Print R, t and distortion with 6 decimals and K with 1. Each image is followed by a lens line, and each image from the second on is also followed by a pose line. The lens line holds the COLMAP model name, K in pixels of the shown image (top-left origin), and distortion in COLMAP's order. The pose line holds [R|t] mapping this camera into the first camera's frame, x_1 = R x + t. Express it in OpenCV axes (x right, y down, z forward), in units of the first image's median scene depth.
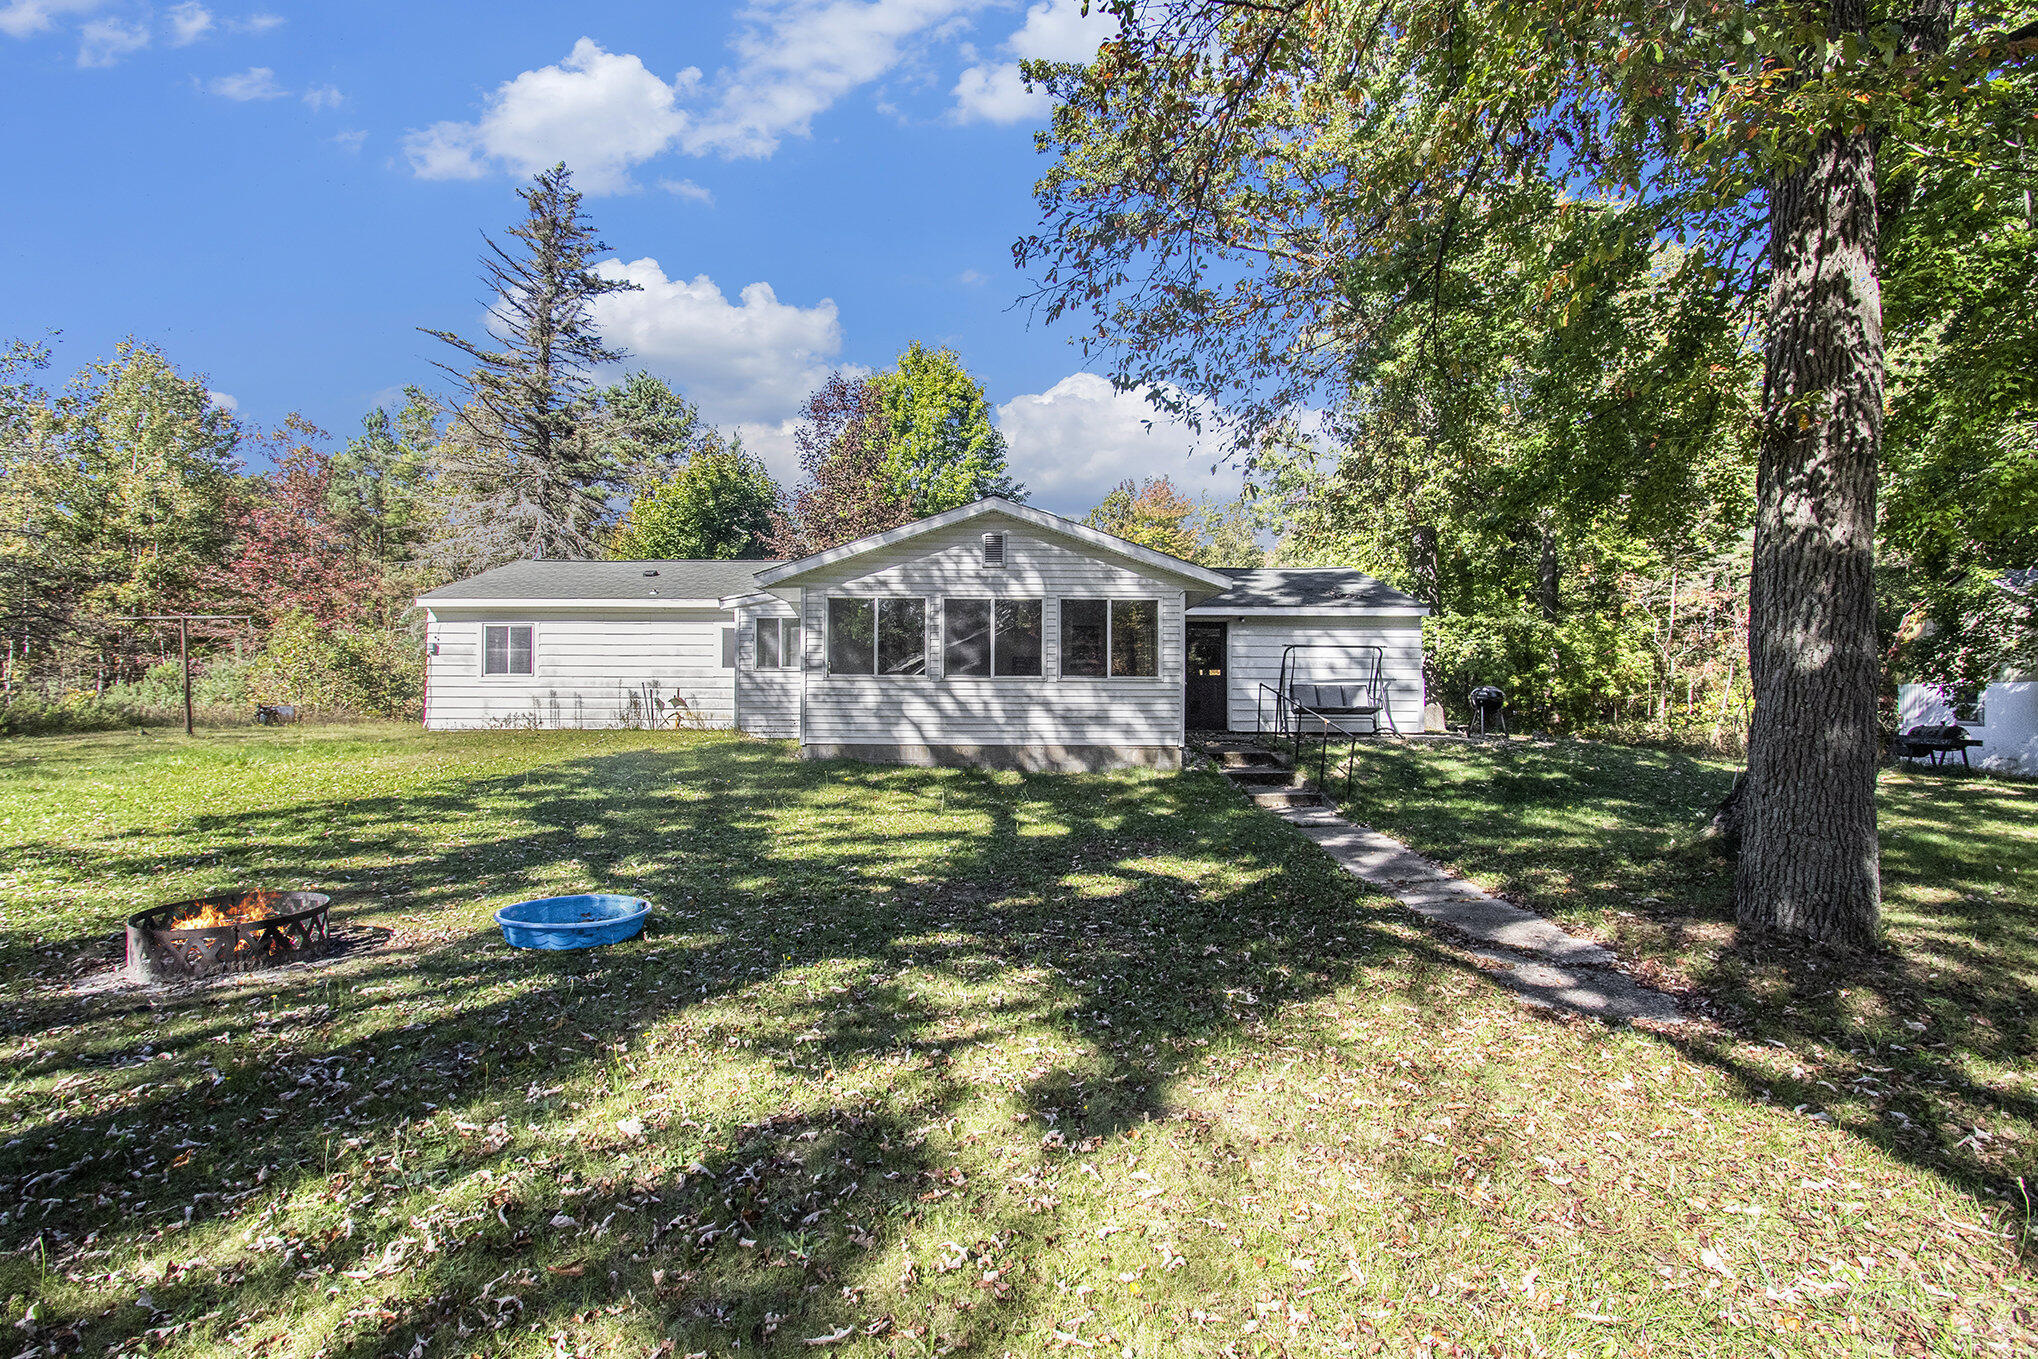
lens RADIAL K [[927.6, 0, 1019.0], [0, 927.6, 679.5], [0, 0, 1]] dist [-0.017908, -0.000269]
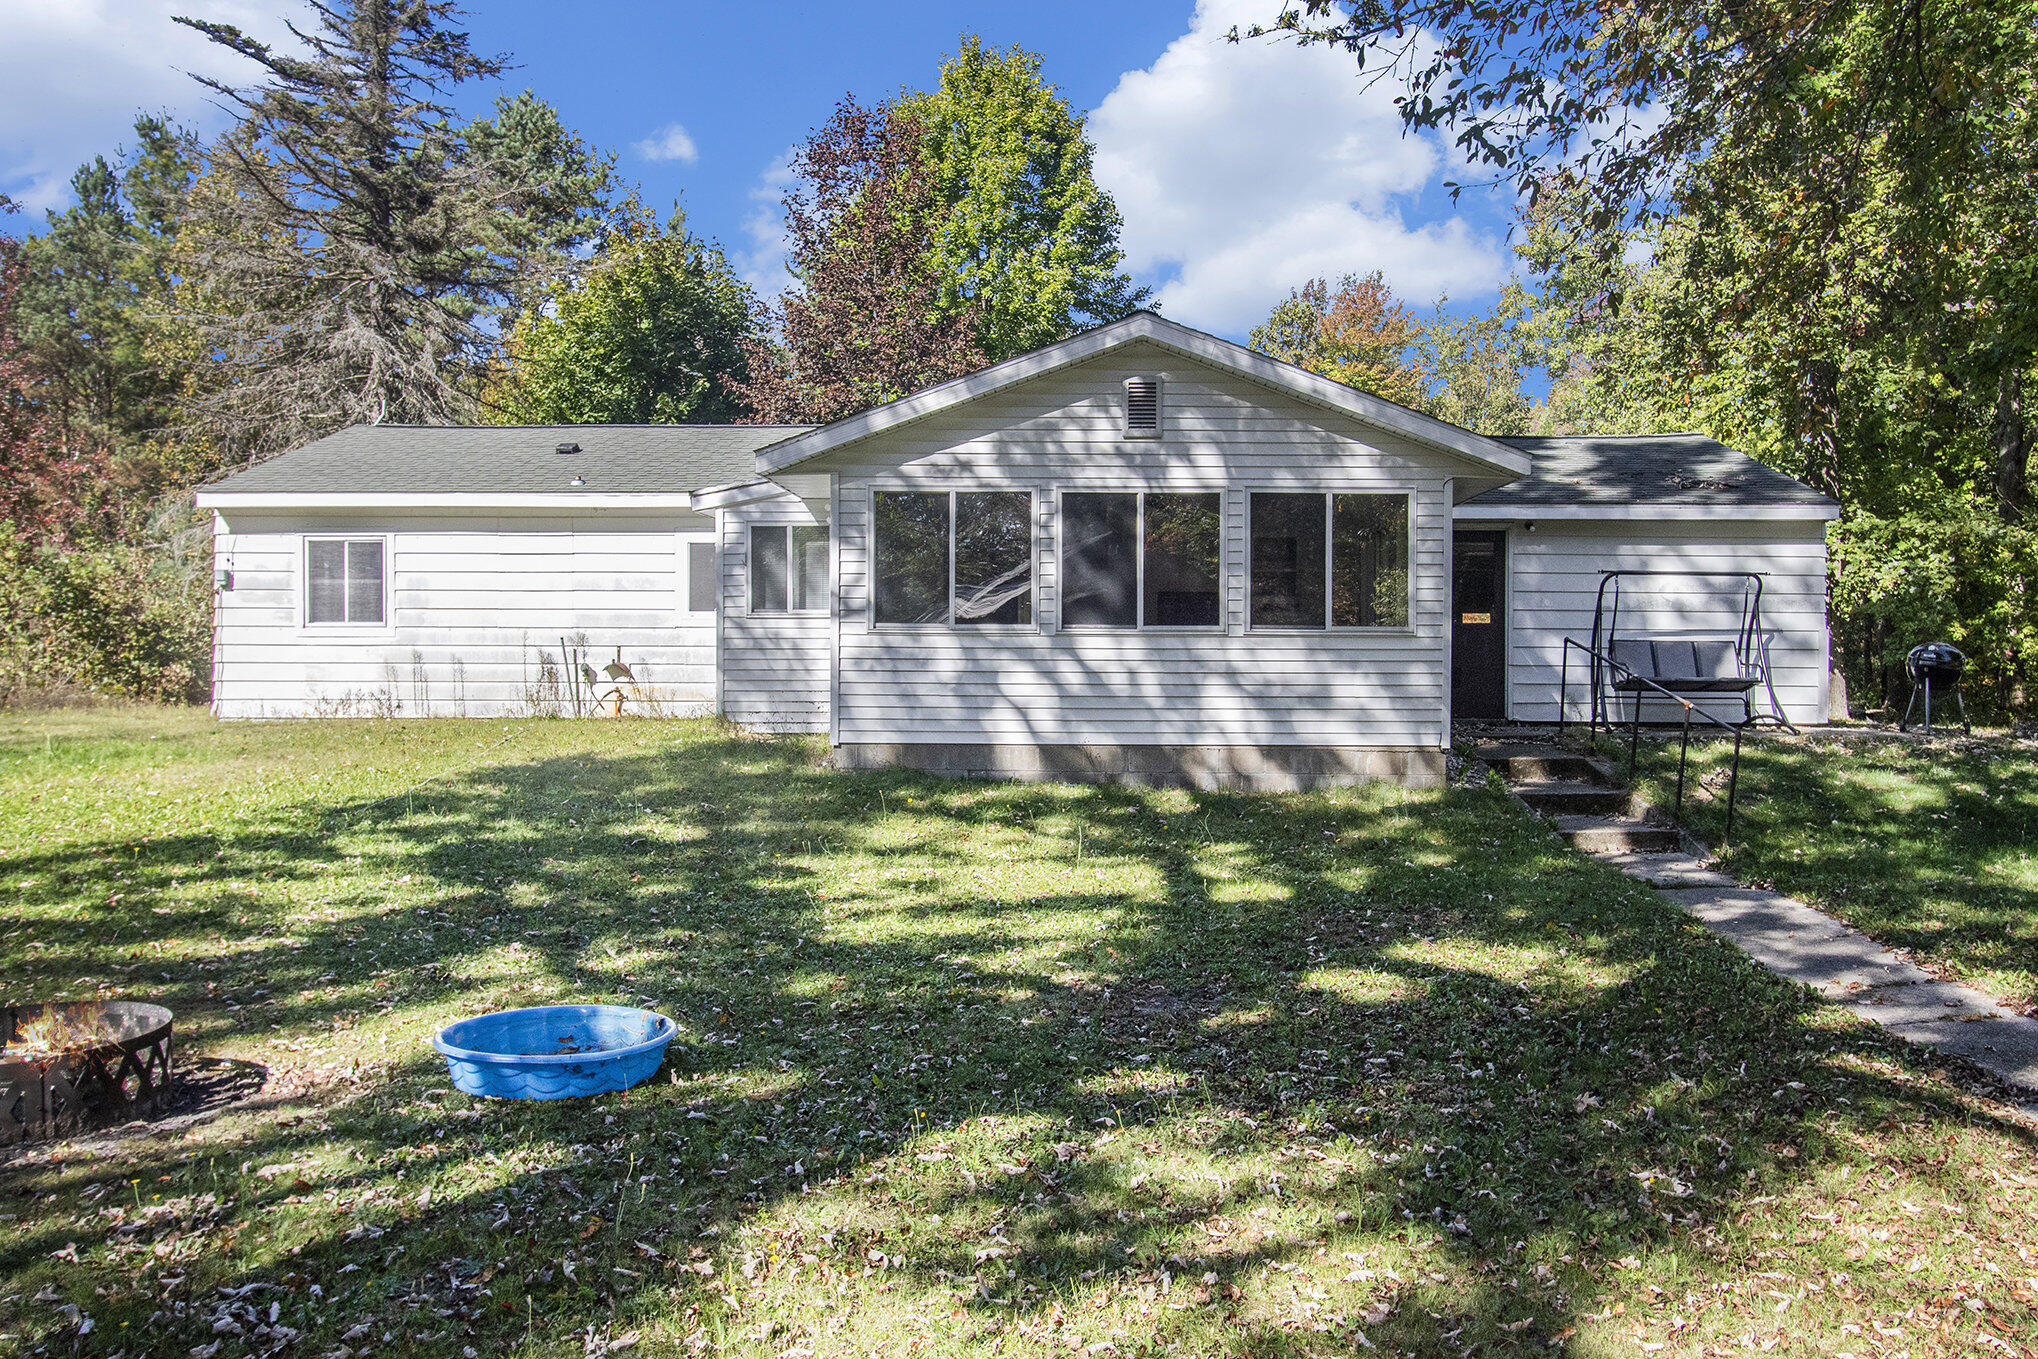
lens RADIAL K [[1603.2, 0, 1019.0], [0, 1603.2, 679.5], [0, 0, 1]] dist [-0.011786, 0.004563]
pose [[0.999843, 0.002781, -0.017517, -0.101774], [-0.002183, 0.999417, 0.034080, -0.005028], [0.017602, -0.034037, 0.999266, -0.000872]]
